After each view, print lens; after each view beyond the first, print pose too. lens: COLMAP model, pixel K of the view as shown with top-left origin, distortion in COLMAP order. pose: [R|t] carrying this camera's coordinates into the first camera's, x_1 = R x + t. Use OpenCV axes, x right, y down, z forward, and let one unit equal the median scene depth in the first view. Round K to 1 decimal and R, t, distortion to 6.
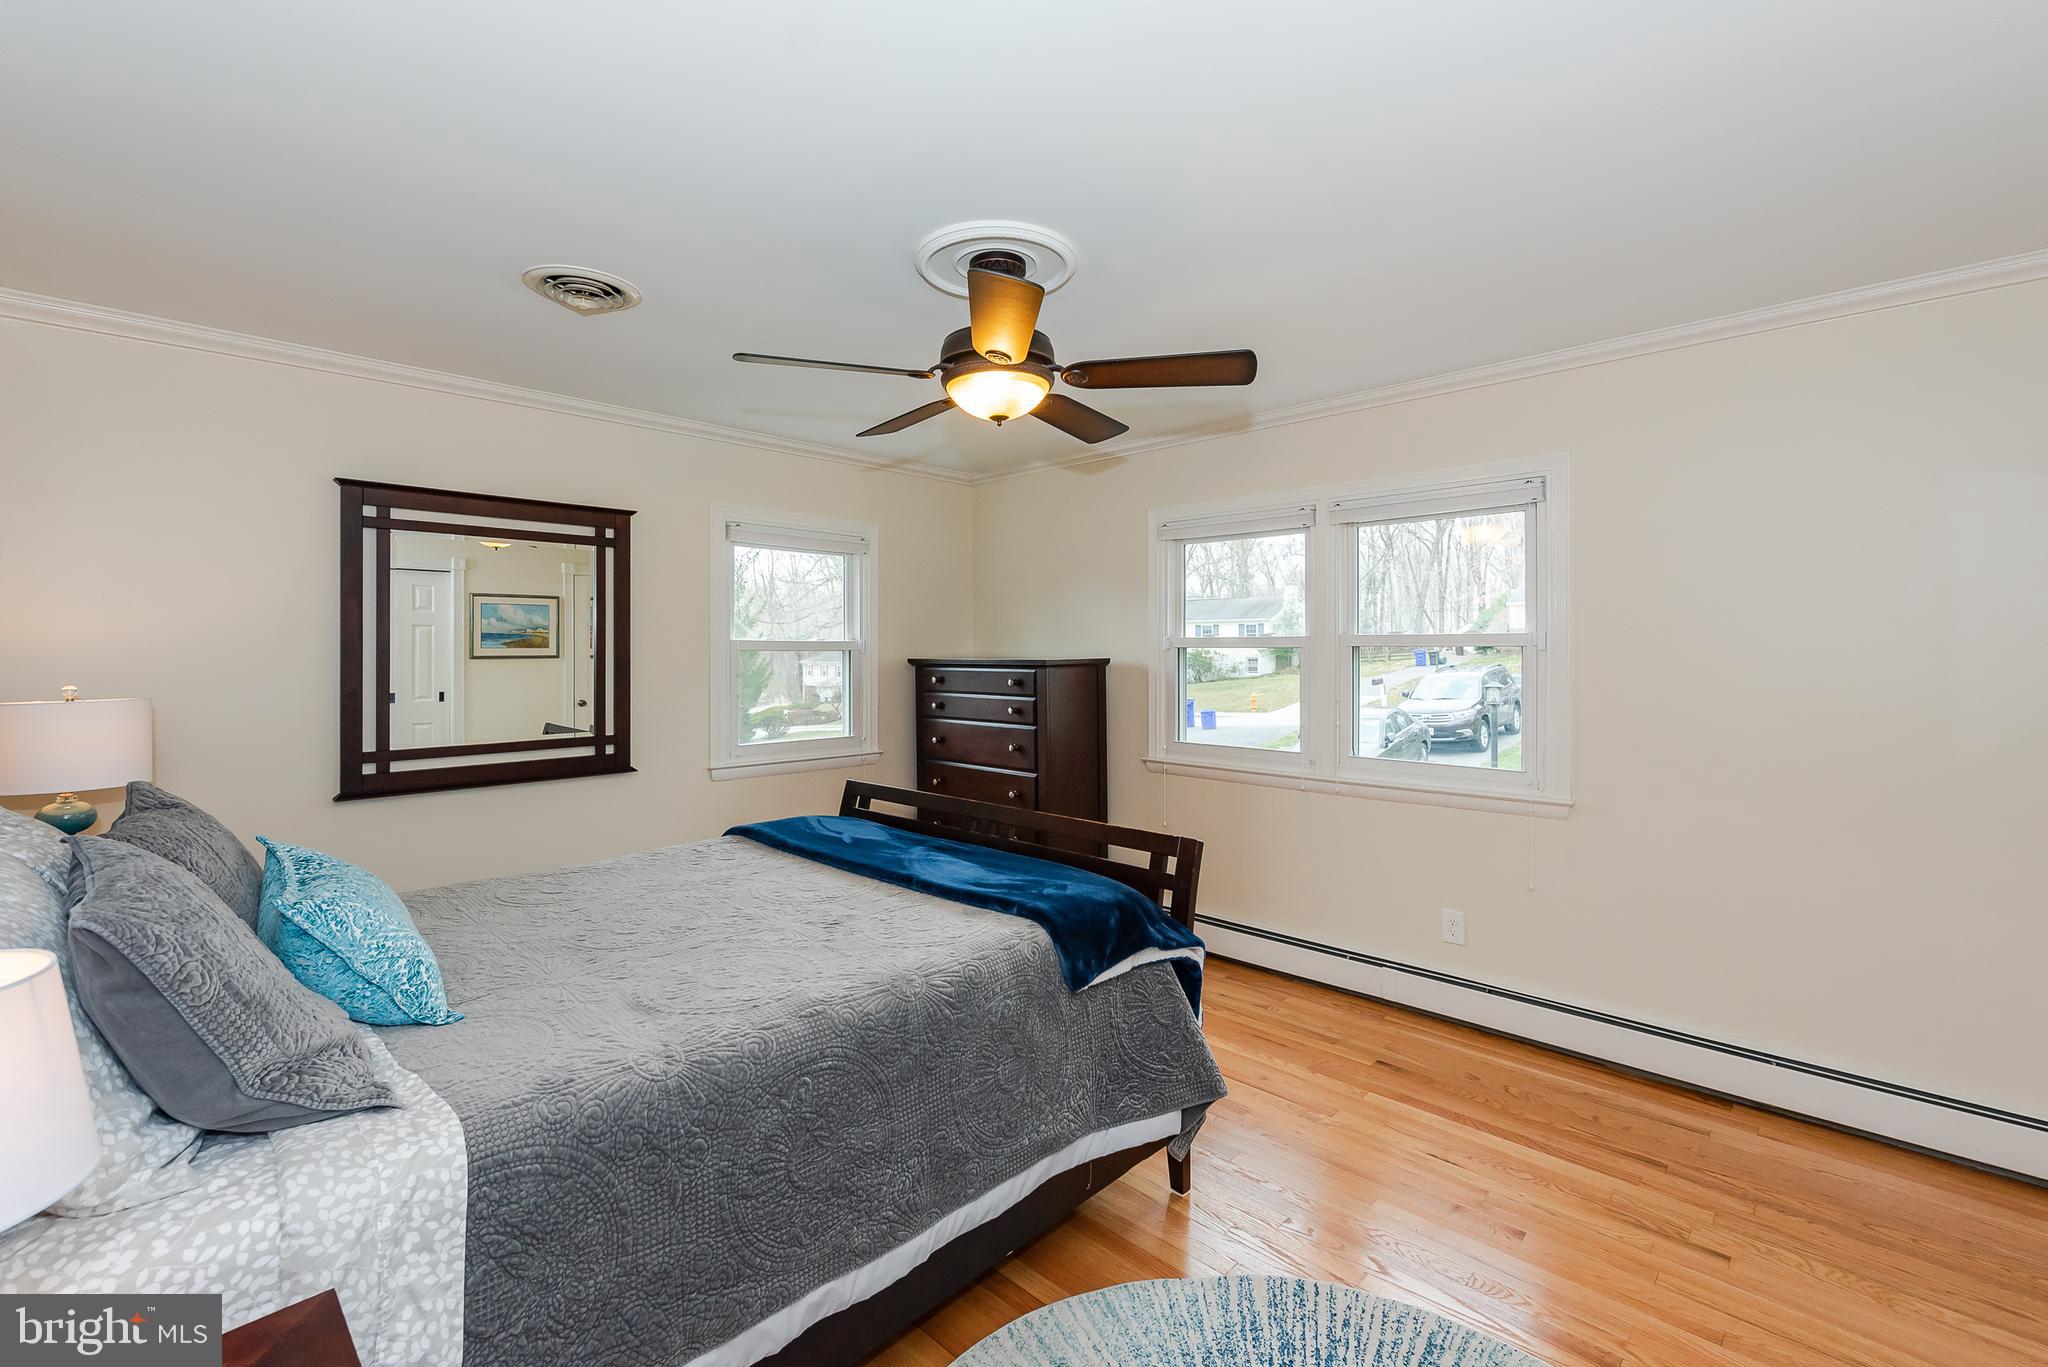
lens RADIAL K [[877.5, 0, 987.2], [0, 877.5, 647.8], [0, 0, 1]] dist [0.008253, 0.000185]
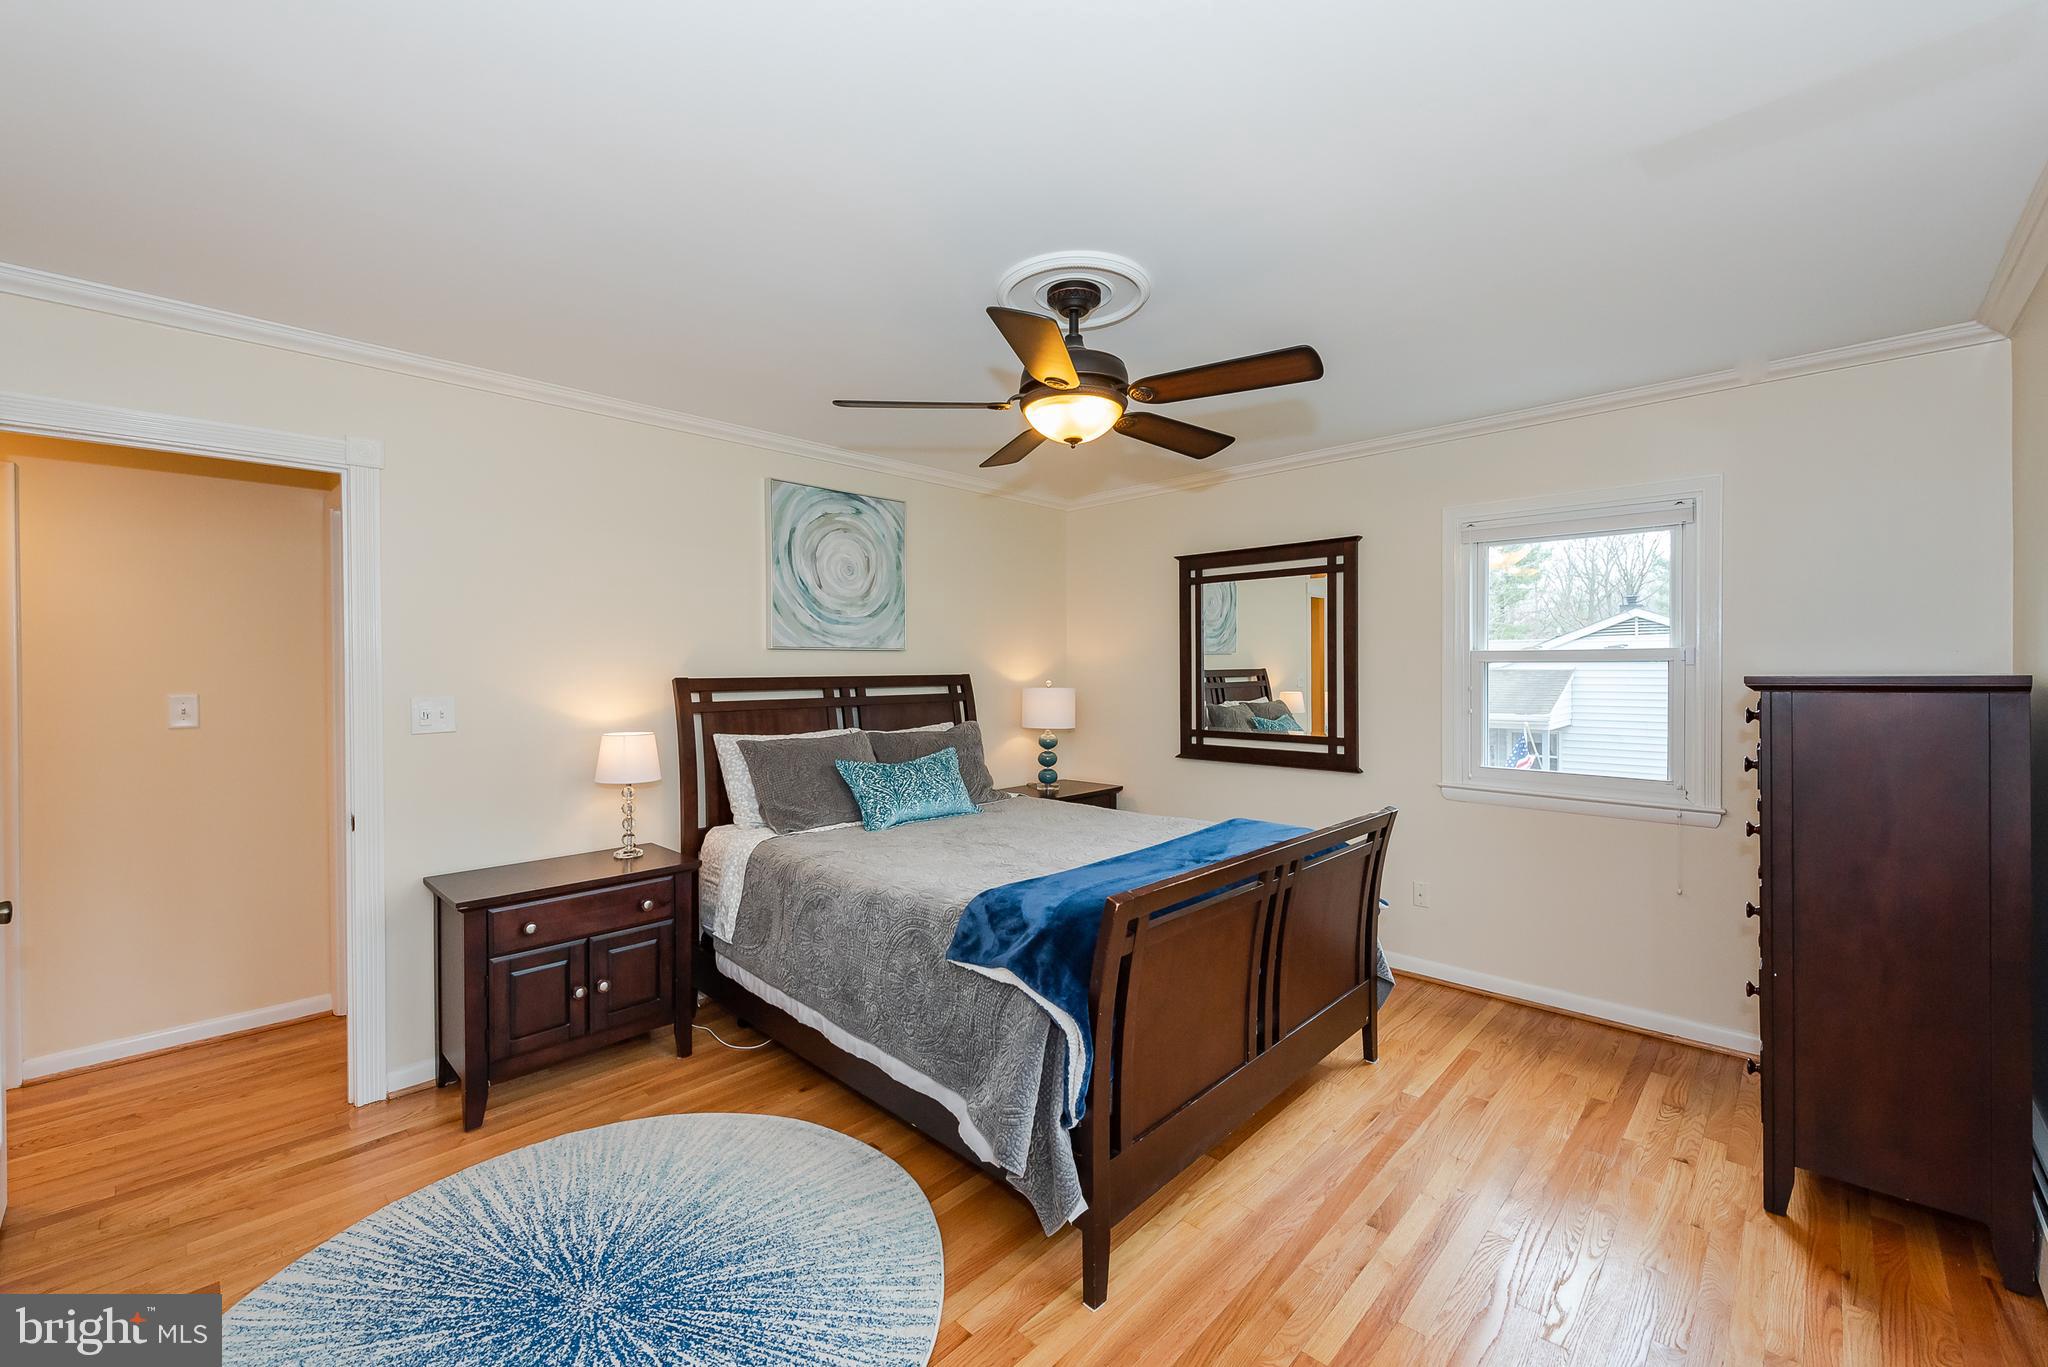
lens RADIAL K [[829.4, 0, 1048.5], [0, 829.4, 672.8], [0, 0, 1]] dist [0.009477, -0.006290]
pose [[0.034071, 0.005767, -0.999403, 0.750352], [0.004646, 0.999972, 0.005929, 0.008778], [0.999409, -0.004845, 0.034044, 0.695126]]
